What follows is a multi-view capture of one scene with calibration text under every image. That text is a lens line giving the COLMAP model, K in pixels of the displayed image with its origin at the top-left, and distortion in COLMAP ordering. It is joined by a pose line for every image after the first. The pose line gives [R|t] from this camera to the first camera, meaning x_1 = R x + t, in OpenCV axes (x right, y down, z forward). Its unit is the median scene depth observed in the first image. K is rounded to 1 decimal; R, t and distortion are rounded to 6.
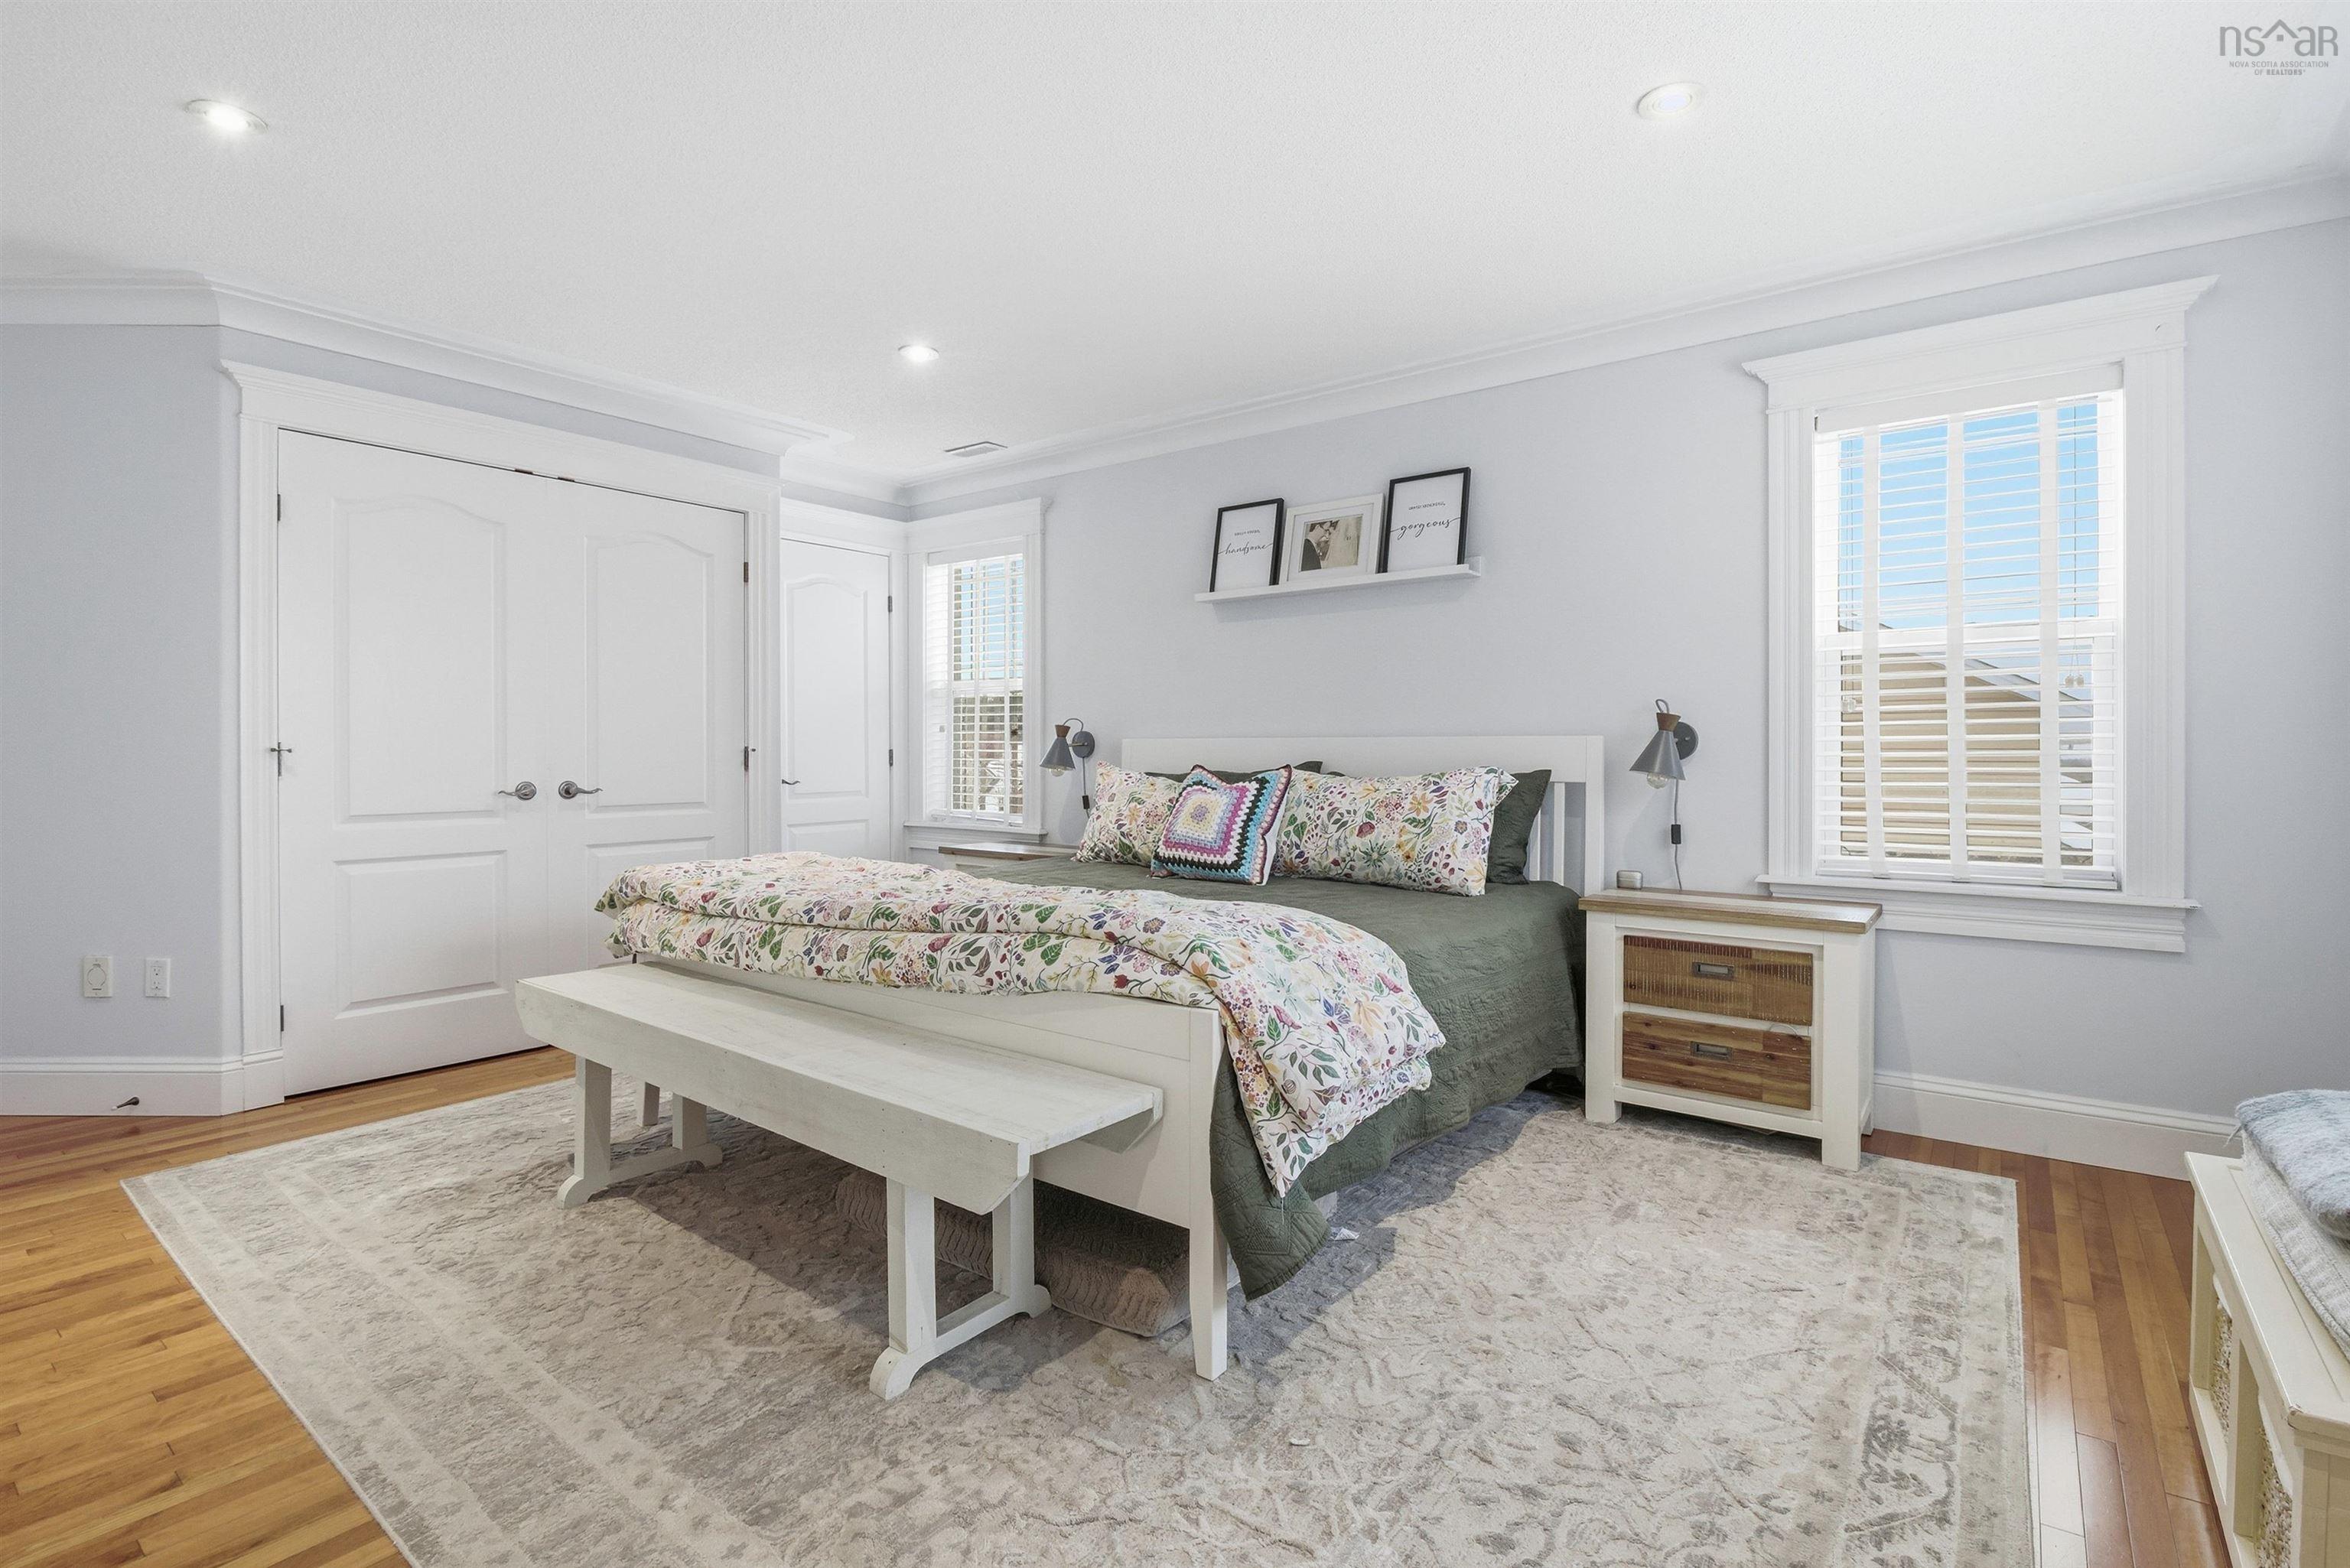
lens RADIAL K [[1093.4, 0, 1205.3], [0, 1093.4, 745.7], [0, 0, 1]] dist [-0.008415, -0.008240]
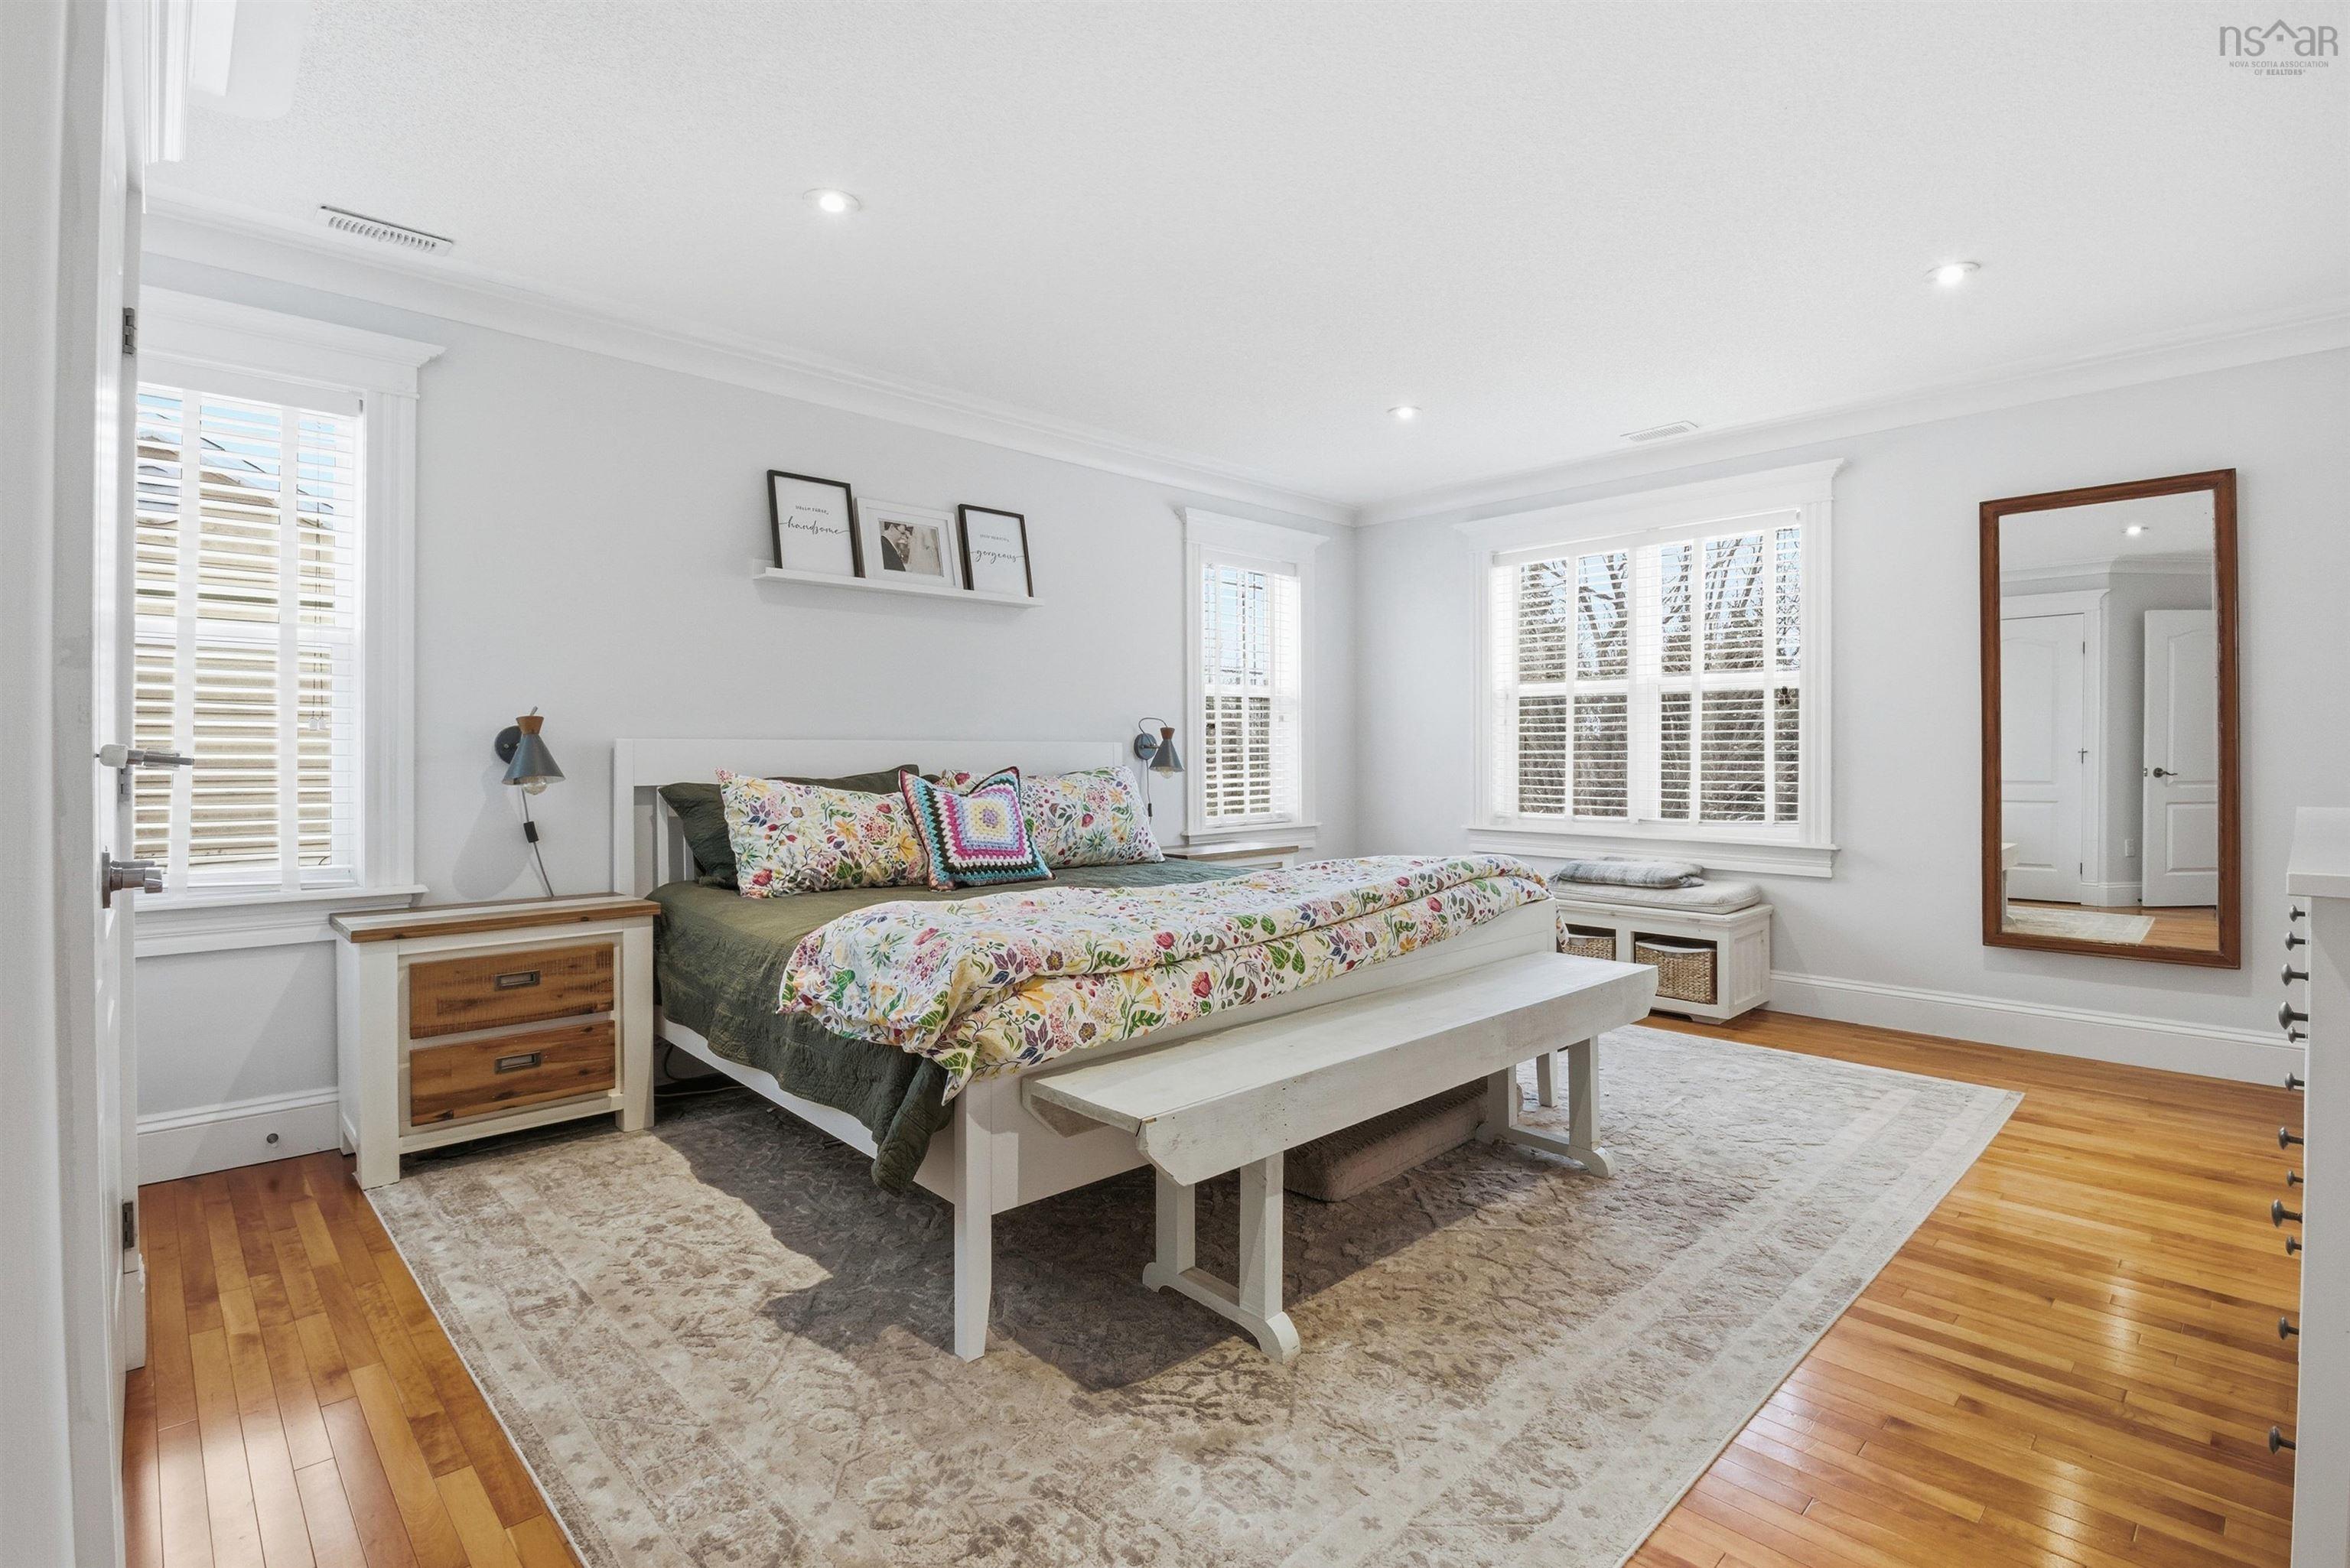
lens RADIAL K [[1093.4, 0, 1170.2], [0, 1093.4, 777.0], [0, 0, 1]] dist [-0.008415, -0.008240]
pose [[0.174800, -0.022943, 0.984337, -1.017324], [-0.000996, 0.999724, 0.023479, 0.001839], [-0.984603, -0.005084, 0.174729, 0.714573]]
